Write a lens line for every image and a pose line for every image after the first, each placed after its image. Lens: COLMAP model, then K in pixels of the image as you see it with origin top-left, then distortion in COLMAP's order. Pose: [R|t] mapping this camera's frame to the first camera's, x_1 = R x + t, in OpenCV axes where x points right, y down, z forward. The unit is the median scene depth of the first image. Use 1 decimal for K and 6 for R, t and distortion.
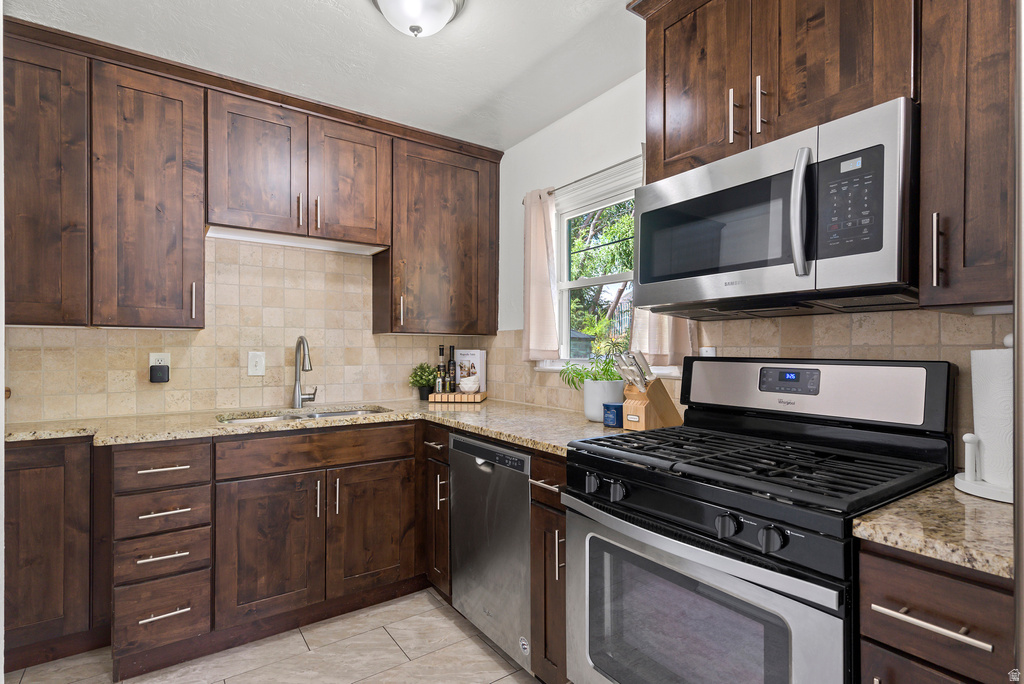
lens RADIAL K [[502.7, 0, 519.7], [0, 502.7, 350.9], [0, 0, 1]] dist [0.019467, 0.000058]
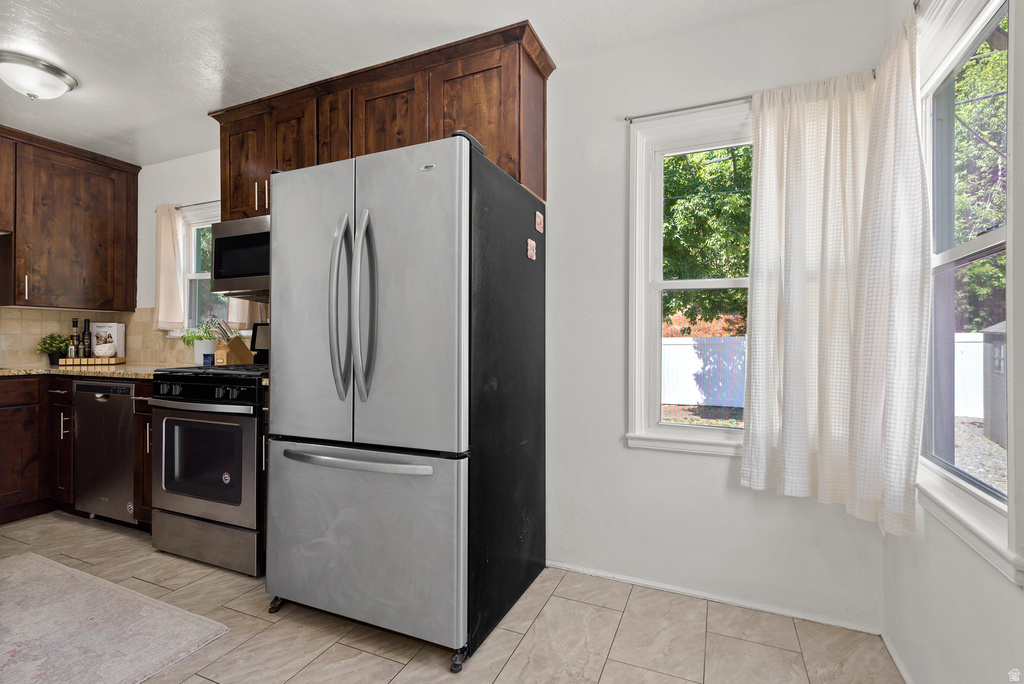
lens RADIAL K [[465.1, 0, 503.1], [0, 465.1, 339.3], [0, 0, 1]] dist [0.019125, -0.004241]
pose [[0.860182, 0.002228, 0.509983, 0.194998], [0.000348, 0.999988, -0.004954, 0.057802], [-0.509988, 0.004439, 0.860170, -0.628539]]
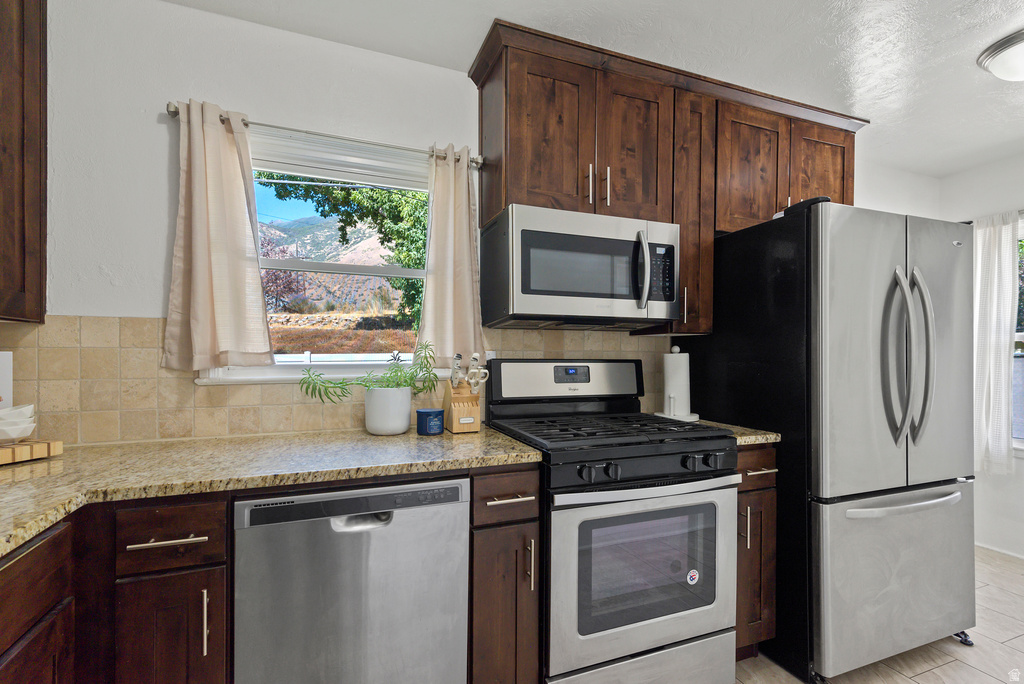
lens RADIAL K [[465.1, 0, 514.9], [0, 465.1, 359.4], [0, 0, 1]] dist [0.019125, -0.004241]
pose [[0.243625, -0.014174, 0.969766, -0.534395], [-0.001733, 0.999885, 0.015050, -0.002744], [-0.969868, -0.005347, 0.243573, 0.545860]]
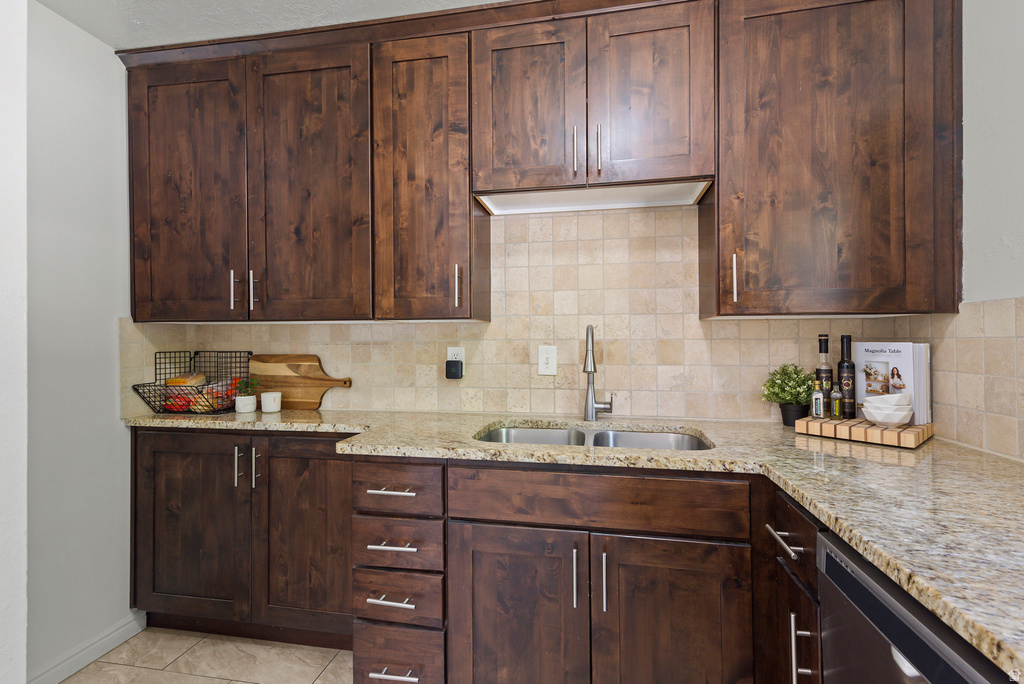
lens RADIAL K [[465.1, 0, 507.0], [0, 465.1, 334.3], [0, 0, 1]] dist [0.019125, -0.004241]
pose [[0.693187, -0.015407, -0.720593, -0.026173], [0.003032, 0.999825, -0.018461, -0.003732], [0.720751, 0.010613, 0.693113, 0.486416]]
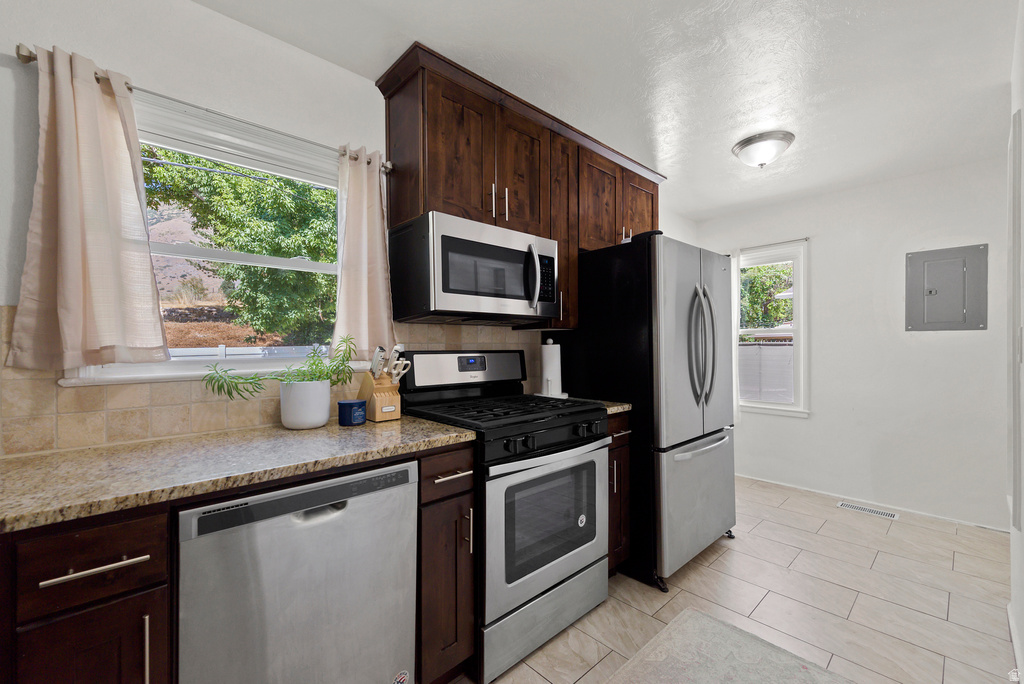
lens RADIAL K [[419.4, 0, 509.1], [0, 419.4, 348.7], [0, 0, 1]] dist [0.012185, -0.001267]
pose [[-0.120128, -0.009224, 0.992716, -0.566630], [0.006877, 0.999925, 0.010123, -0.002390], [-0.992735, 0.008043, -0.120056, 0.685518]]
